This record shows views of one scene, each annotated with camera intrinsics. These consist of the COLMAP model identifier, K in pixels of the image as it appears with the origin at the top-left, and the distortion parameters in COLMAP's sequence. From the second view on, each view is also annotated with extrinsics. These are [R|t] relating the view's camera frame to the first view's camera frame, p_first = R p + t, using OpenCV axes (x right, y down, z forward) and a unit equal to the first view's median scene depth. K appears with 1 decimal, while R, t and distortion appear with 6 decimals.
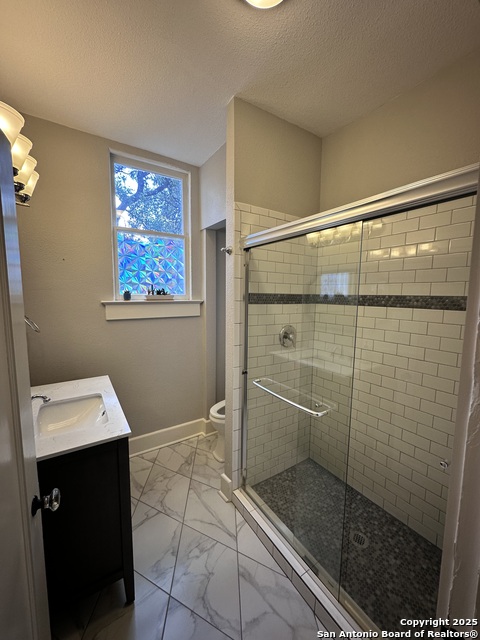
lens RADIAL K [[254.0, 0, 240.0], [0, 254.0, 320.0], [0, 0, 1]] dist [-0.001615, -0.000191]
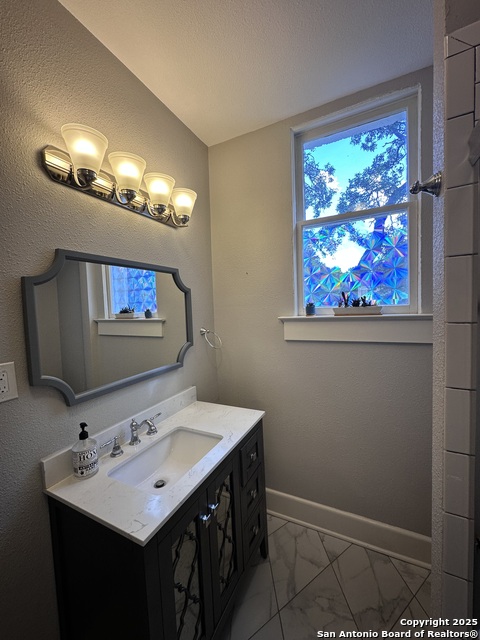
lens RADIAL K [[260.8, 0, 240.0], [0, 260.8, 320.0], [0, 0, 1]] dist [-0.002309, -0.000318]
pose [[0.491639, 0.011627, -0.870722, 0.125093], [-0.058411, 0.998099, -0.019652, -0.037590], [0.868838, 0.060521, 0.491384, 0.447783]]
